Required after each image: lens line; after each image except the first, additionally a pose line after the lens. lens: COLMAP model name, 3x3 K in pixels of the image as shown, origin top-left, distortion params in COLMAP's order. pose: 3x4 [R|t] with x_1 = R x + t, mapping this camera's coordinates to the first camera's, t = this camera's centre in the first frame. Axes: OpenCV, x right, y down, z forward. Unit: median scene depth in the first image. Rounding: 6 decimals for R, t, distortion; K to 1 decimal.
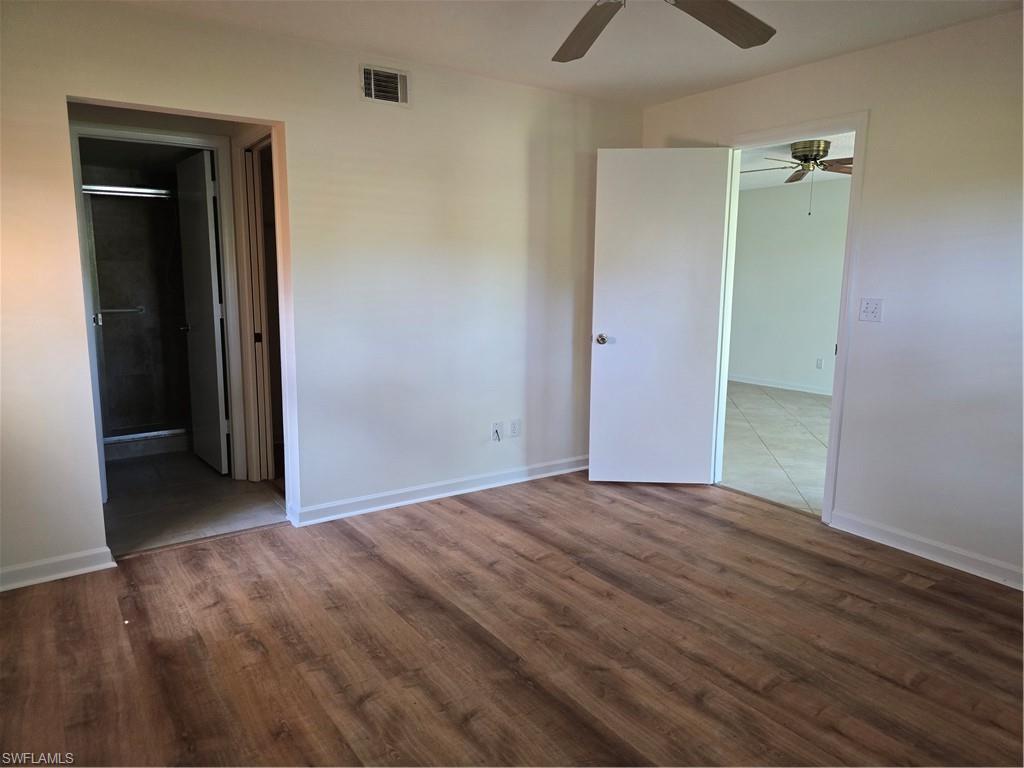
lens RADIAL K [[686.9, 0, 511.7], [0, 686.9, 382.7], [0, 0, 1]] dist [0.050056, -0.045201]
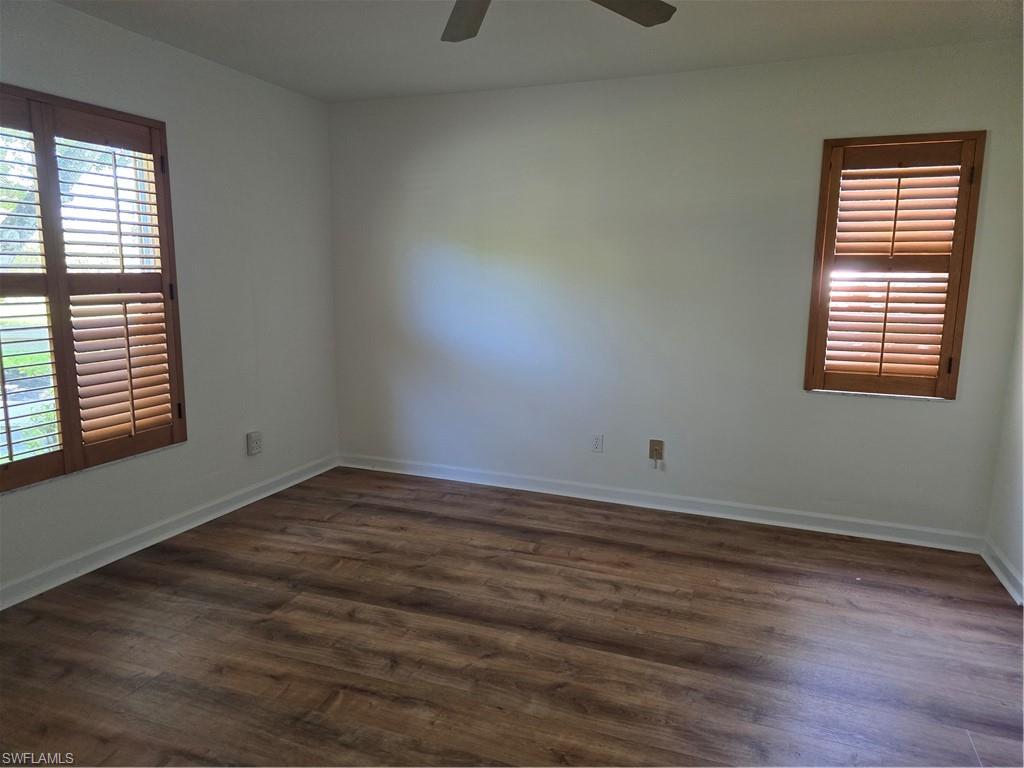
lens RADIAL K [[686.9, 0, 513.4], [0, 686.9, 385.8], [0, 0, 1]] dist [0.050056, -0.045201]
pose [[-0.822022, 0.074466, -0.564566, 0.657841], [-0.107391, 0.953353, 0.282110, -0.275738], [0.559238, 0.292530, -0.775680, 1.714002]]
